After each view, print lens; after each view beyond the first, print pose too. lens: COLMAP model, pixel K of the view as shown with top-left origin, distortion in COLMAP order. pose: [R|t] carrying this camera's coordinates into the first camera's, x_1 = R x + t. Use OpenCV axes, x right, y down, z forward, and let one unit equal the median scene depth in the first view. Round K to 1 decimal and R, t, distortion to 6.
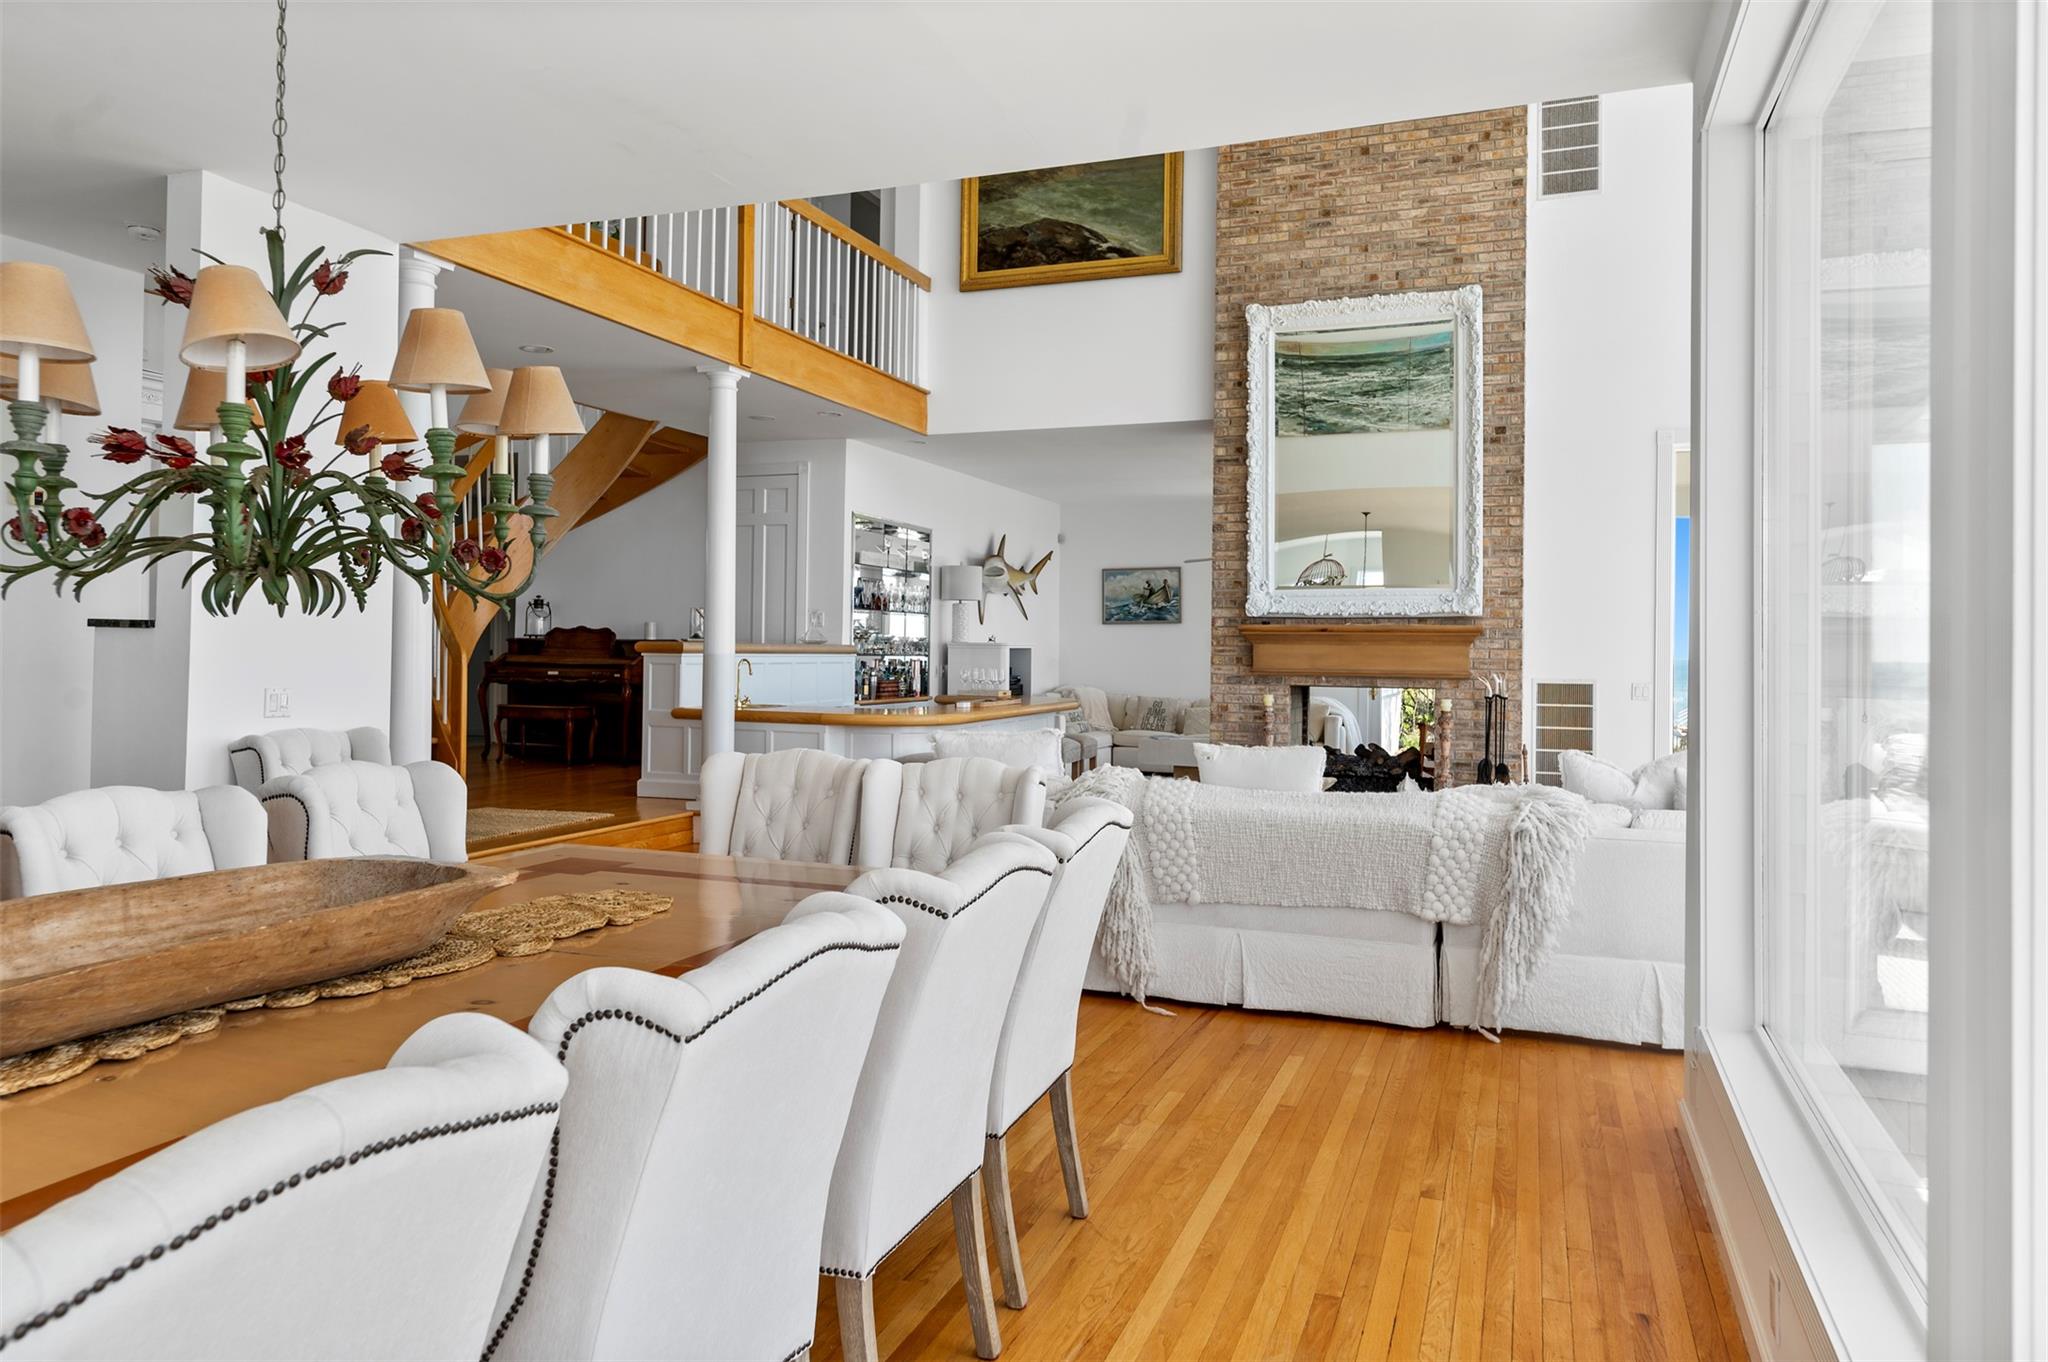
lens RADIAL K [[1338.2, 0, 1033.0], [0, 1338.2, 637.0], [0, 0, 1]] dist [0.007389, -0.000063]
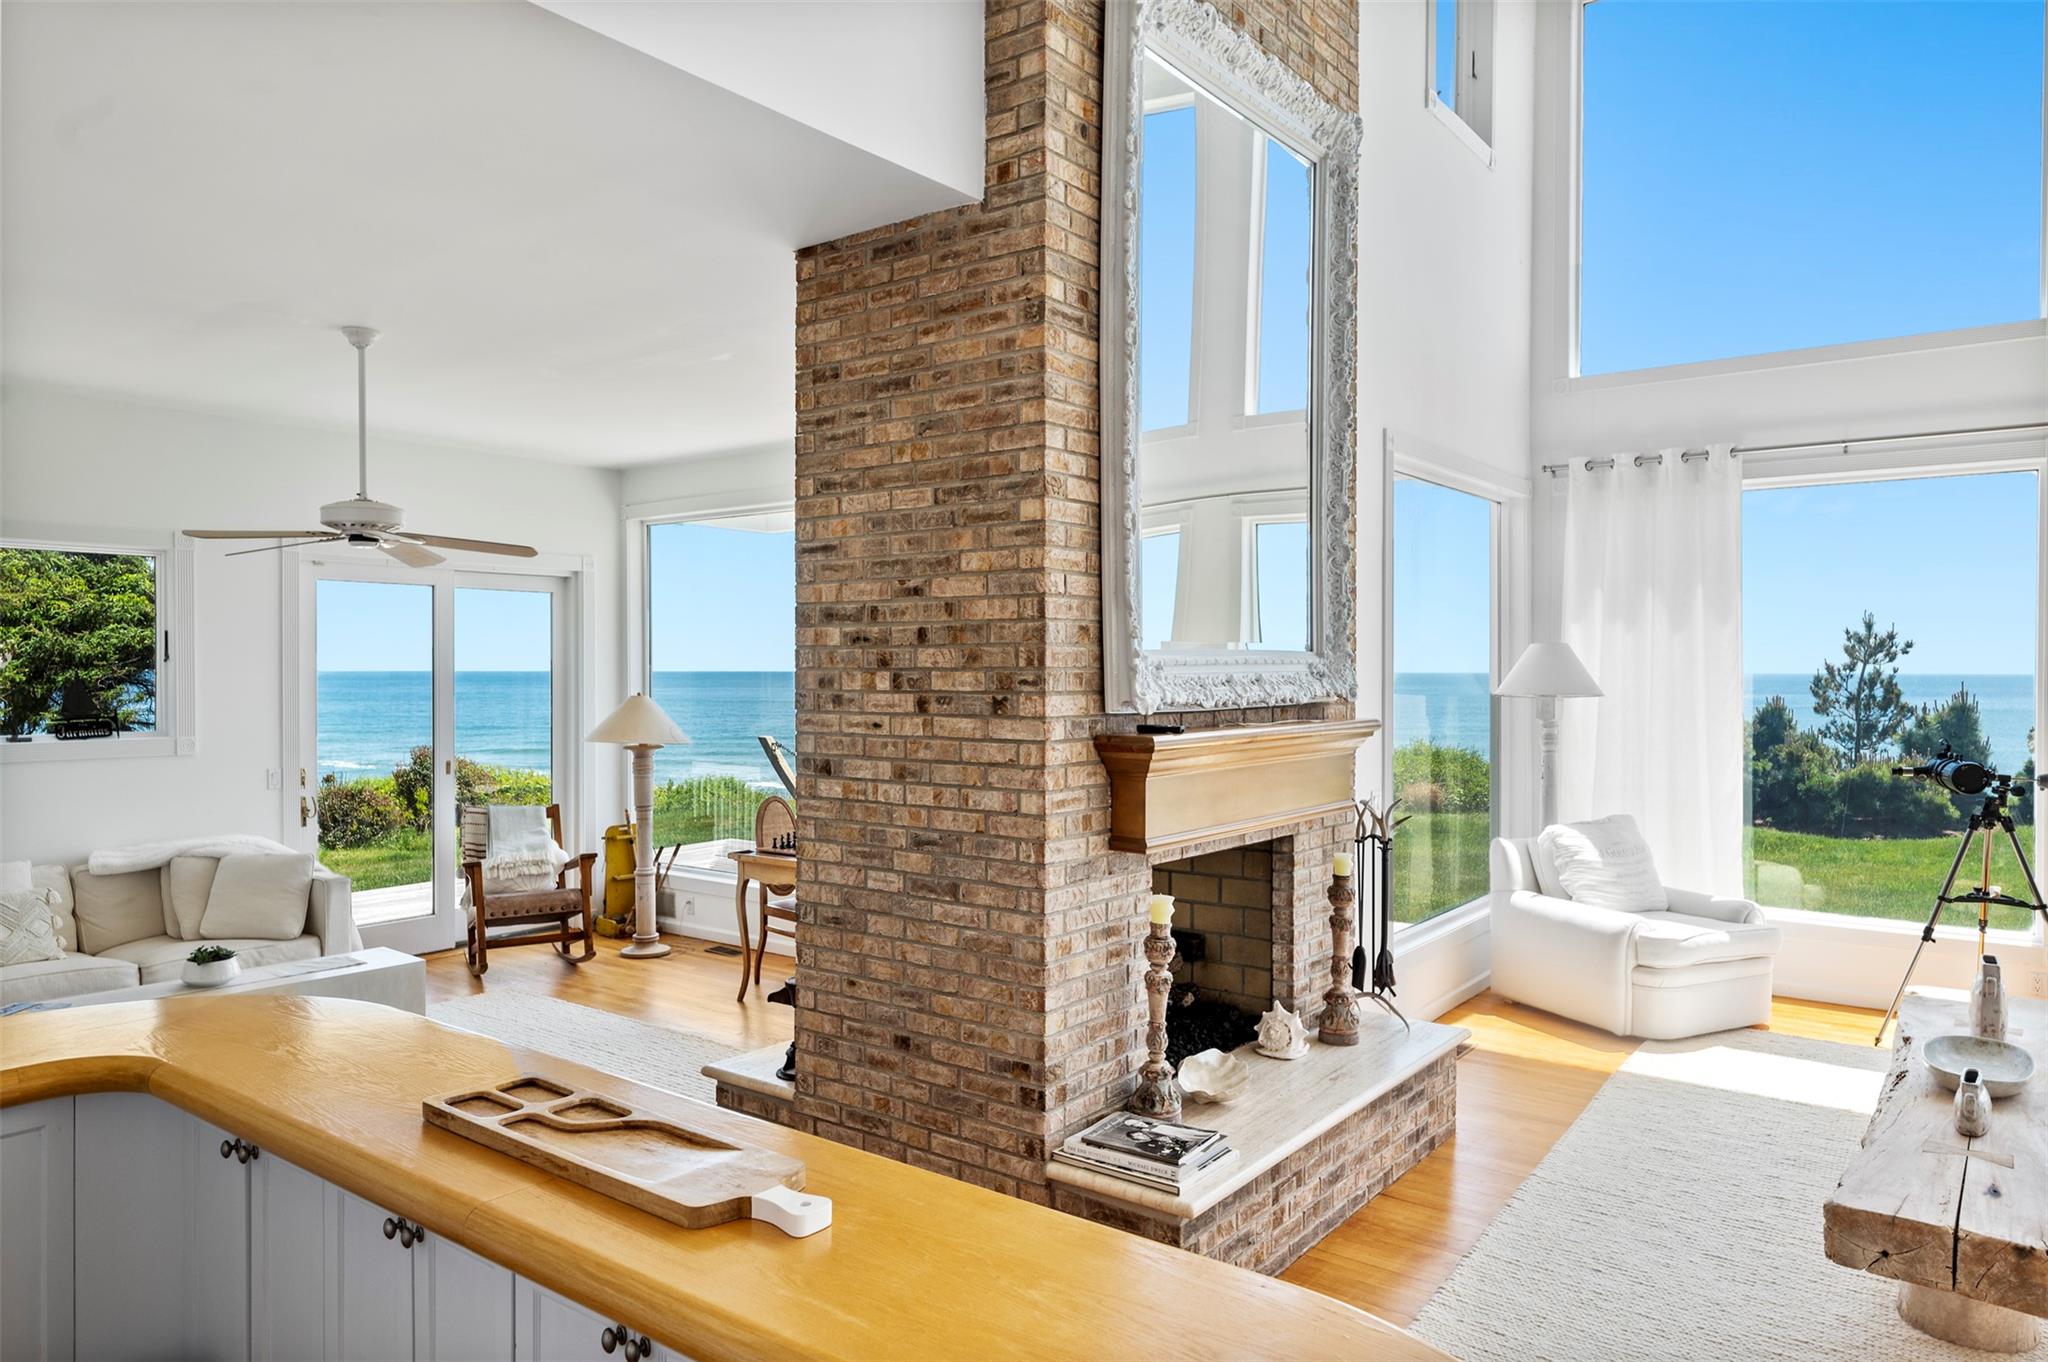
lens RADIAL K [[1322.0, 0, 1024.0], [0, 1322.0, 681.0], [0, 0, 1]] dist [0.004490, -0.001449]
pose [[0.295116, -0.021398, 0.955222, -0.234976], [-0.003531, 0.999718, 0.023486, -0.035094], [-0.955455, -0.010304, 0.294957, 0.914502]]
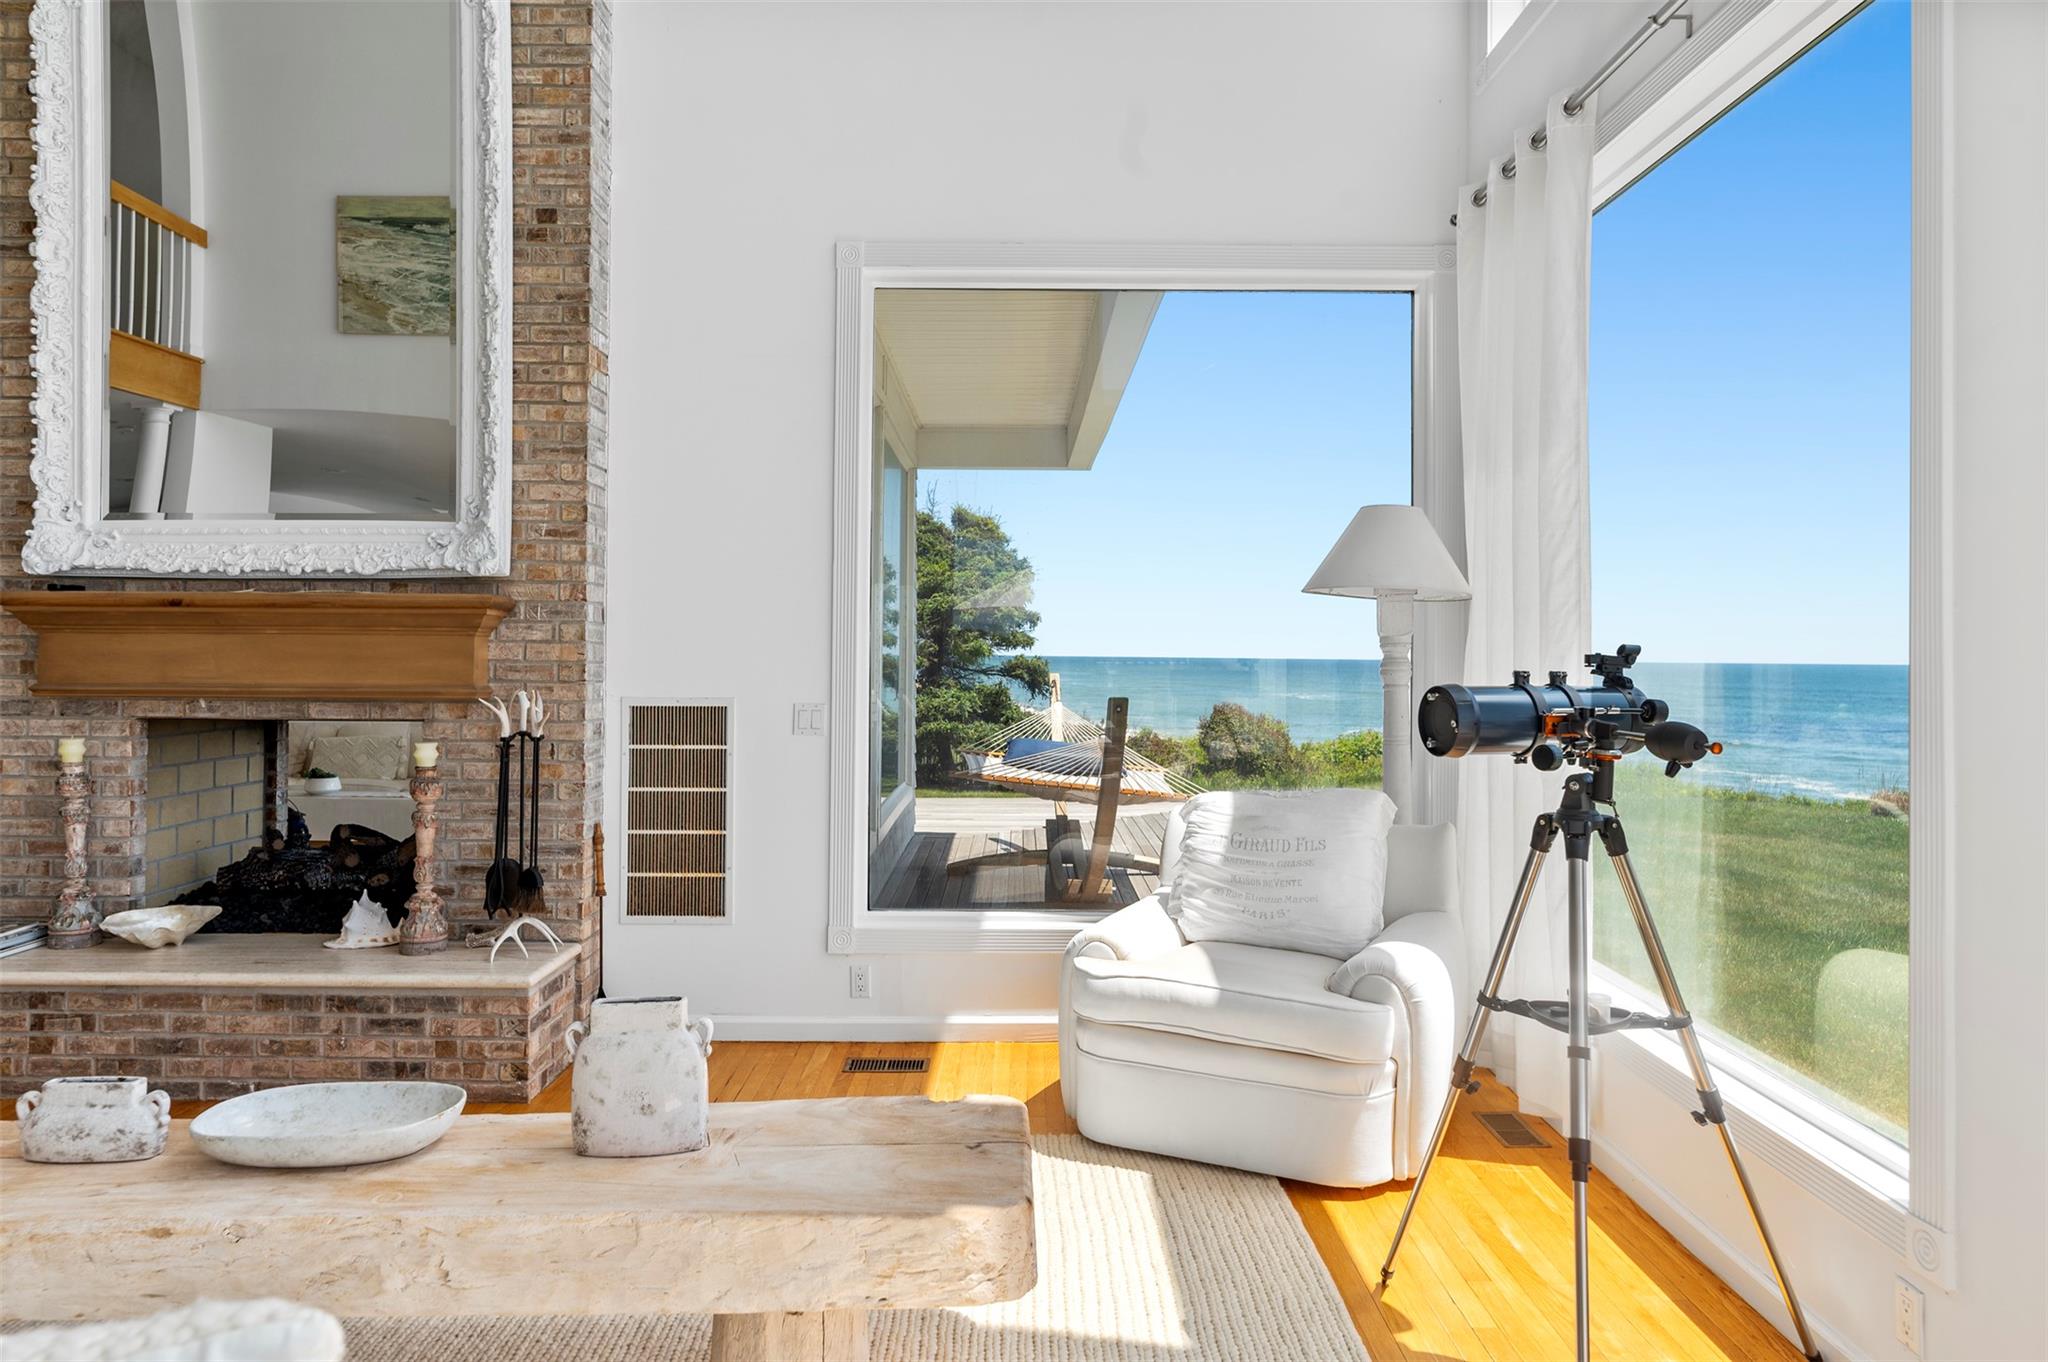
lens RADIAL K [[1338.2, 0, 1033.0], [0, 1338.2, 637.0], [0, 0, 1]] dist [0.007389, -0.000063]
pose [[0.935070, -0.000211, 0.354462, 0.324534], [0.000413, 1.000000, -0.000494, 0.007164], [-0.354462, 0.000608, 0.935070, 0.431022]]
